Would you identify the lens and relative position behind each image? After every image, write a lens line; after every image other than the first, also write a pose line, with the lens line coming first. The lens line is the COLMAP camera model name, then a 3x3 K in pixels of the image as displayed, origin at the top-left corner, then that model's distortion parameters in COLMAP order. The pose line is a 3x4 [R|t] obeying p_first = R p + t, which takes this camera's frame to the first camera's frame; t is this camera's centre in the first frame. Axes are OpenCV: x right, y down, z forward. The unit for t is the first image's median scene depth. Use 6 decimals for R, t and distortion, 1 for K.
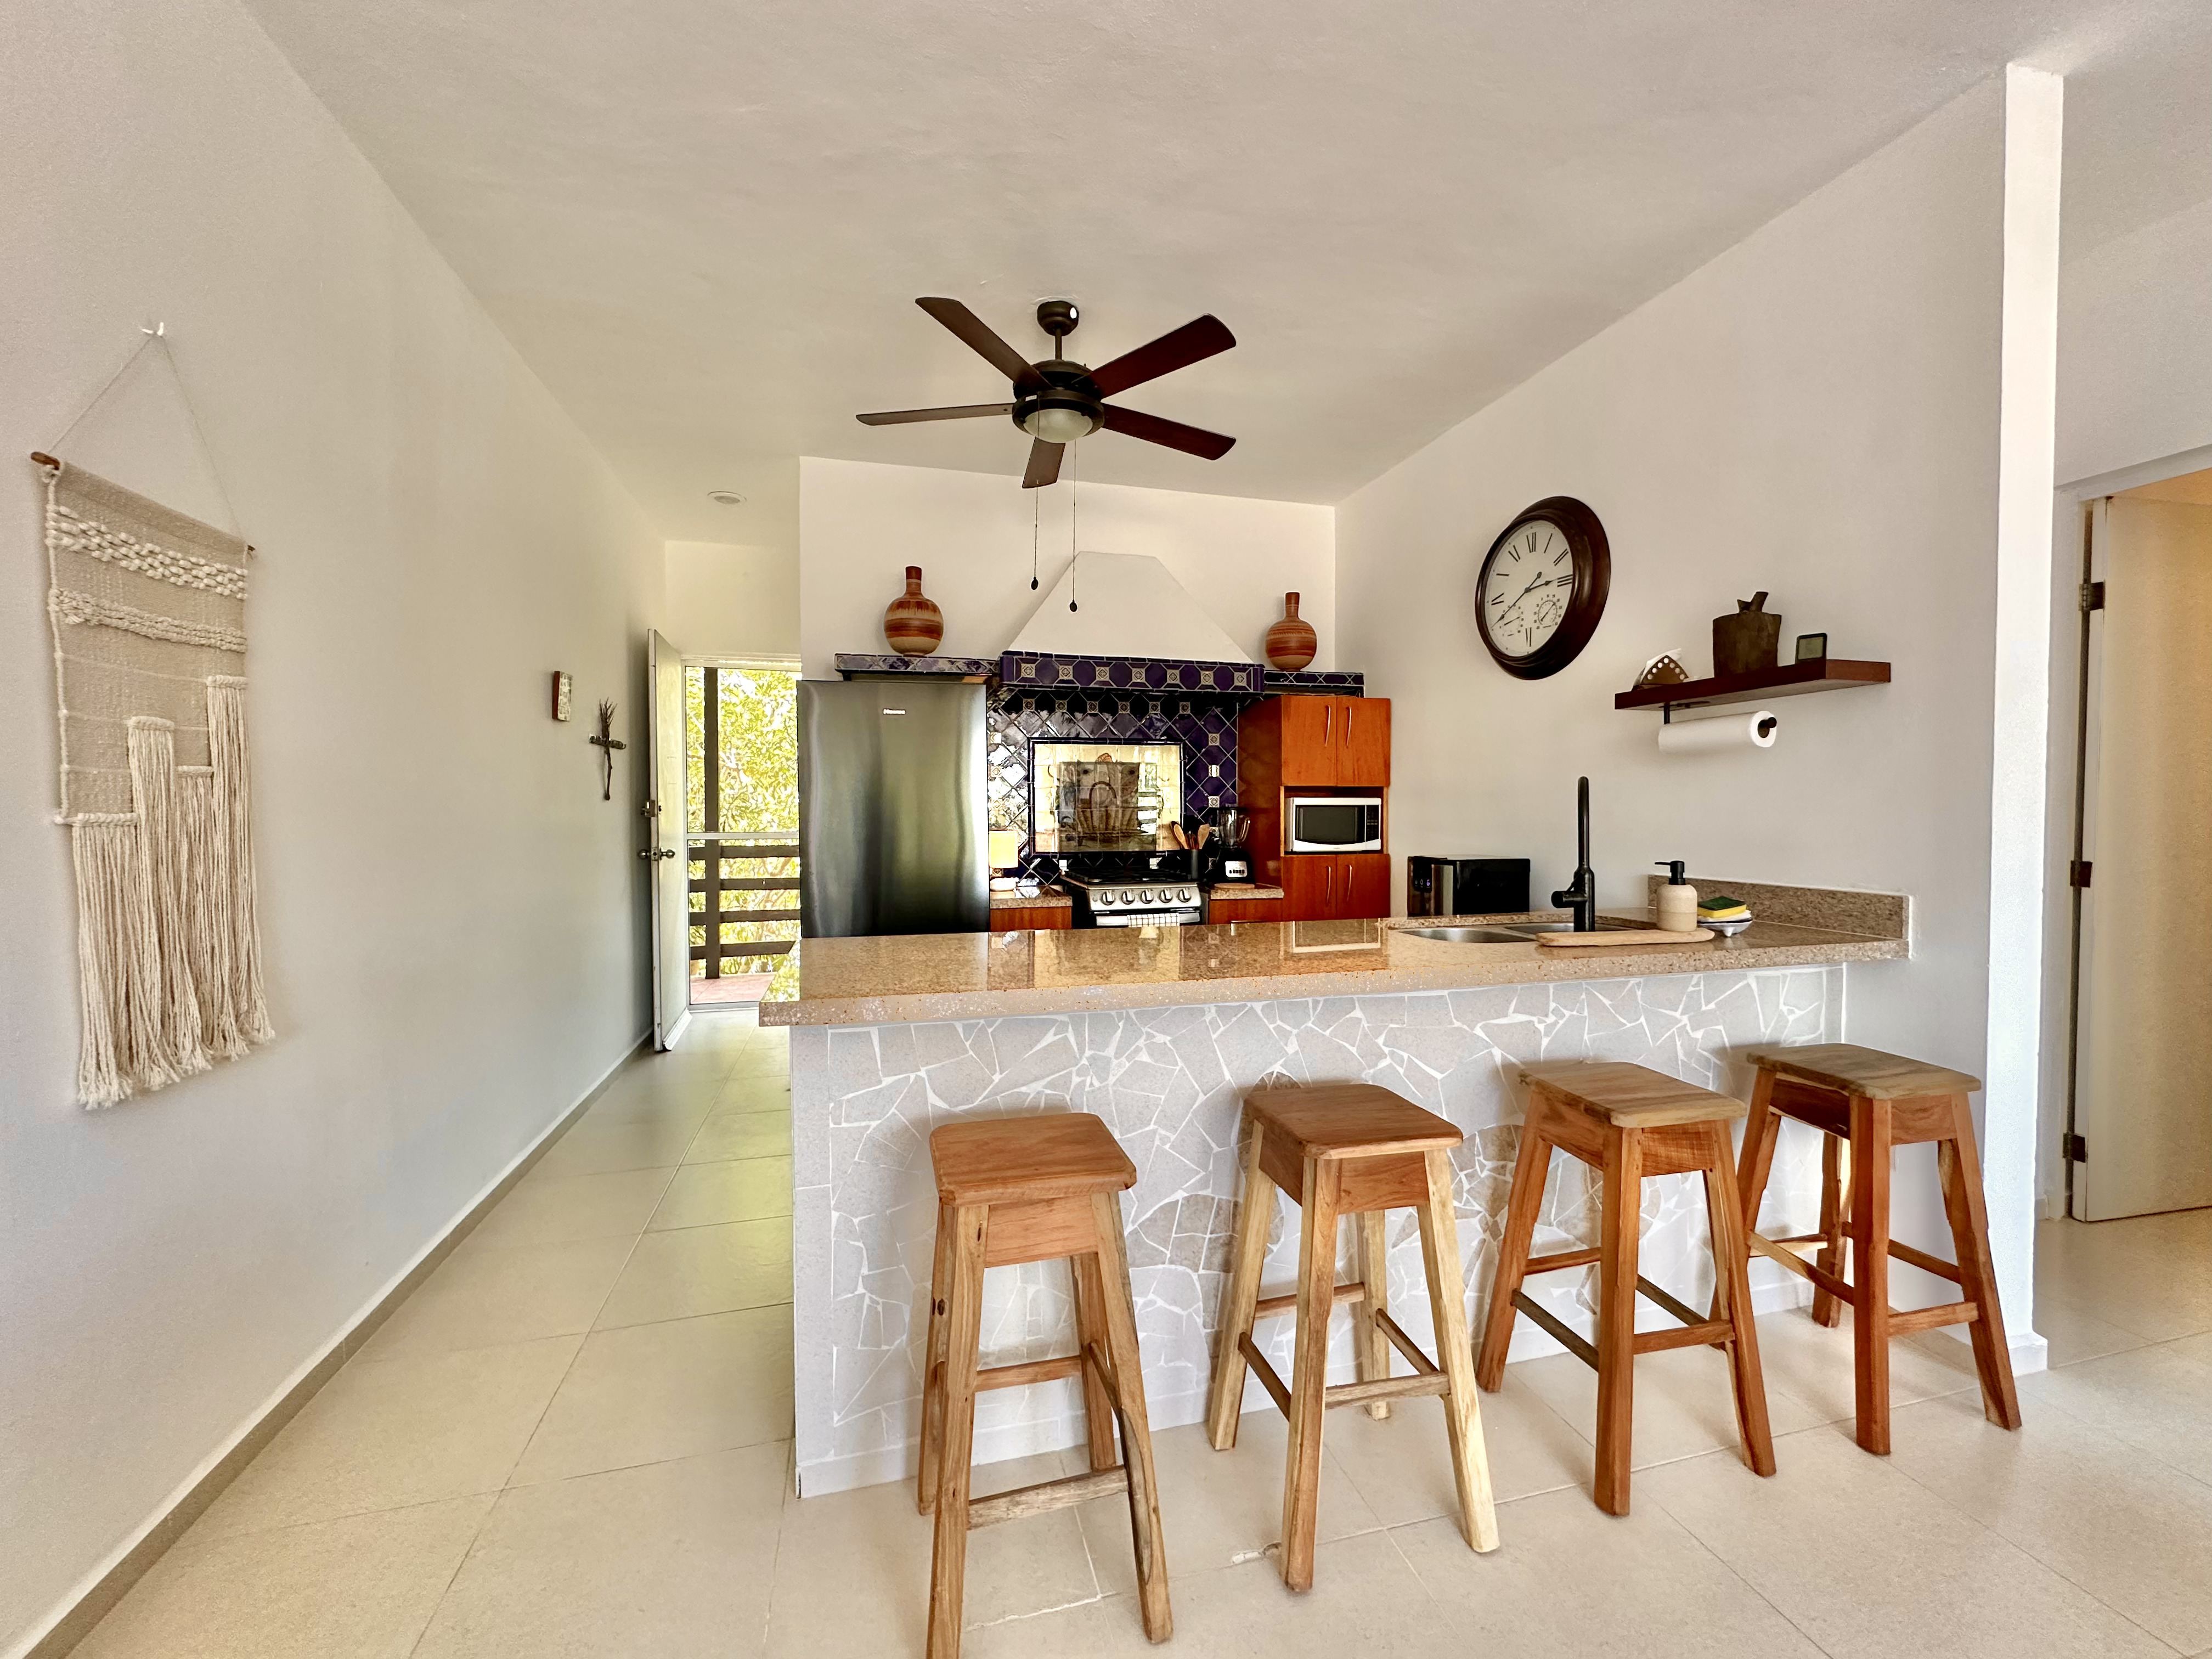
lens RADIAL K [[881.9, 0, 1106.0], [0, 881.9, 829.5], [0, 0, 1]] dist [-0.003236, 0.000330]
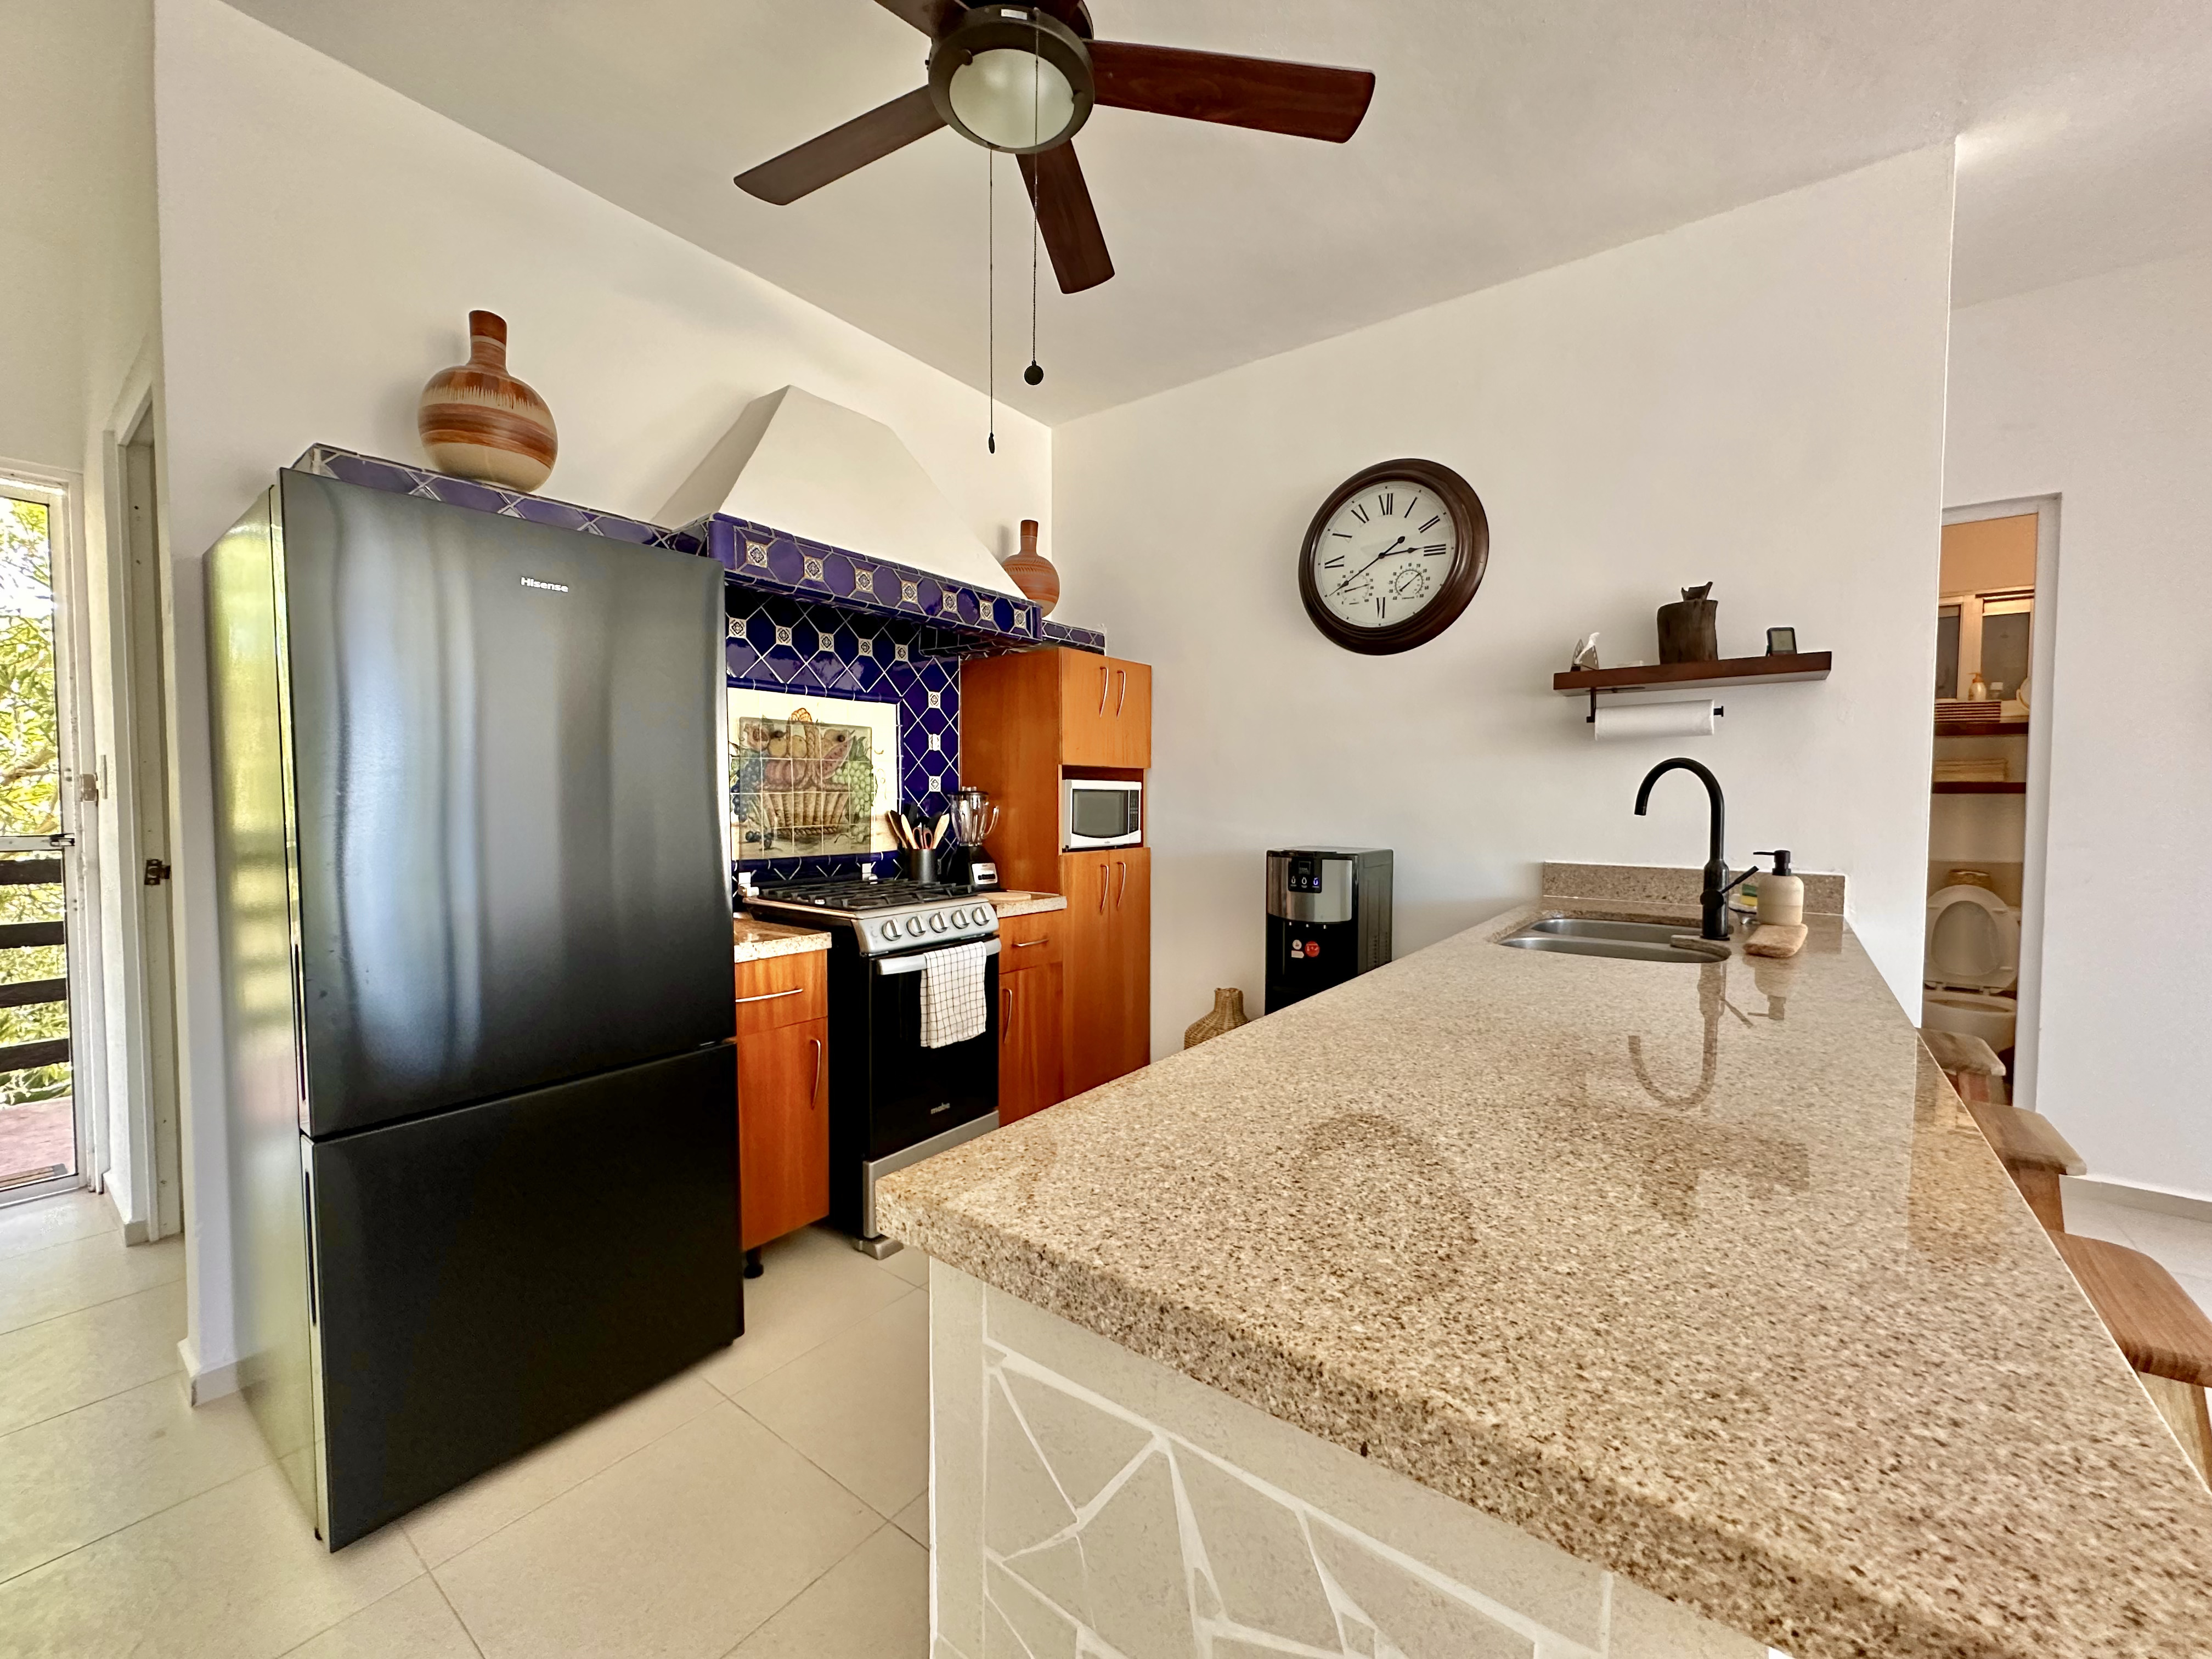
lens RADIAL K [[883.9, 0, 1108.0], [0, 883.9, 828.6], [0, 0, 1]] dist [-0.001522, 0.000619]
pose [[0.781134, -0.018135, 0.624100, -0.260382], [0.010021, 0.999813, 0.016510, -0.005462], [-0.624283, -0.006643, 0.781170, 0.373267]]
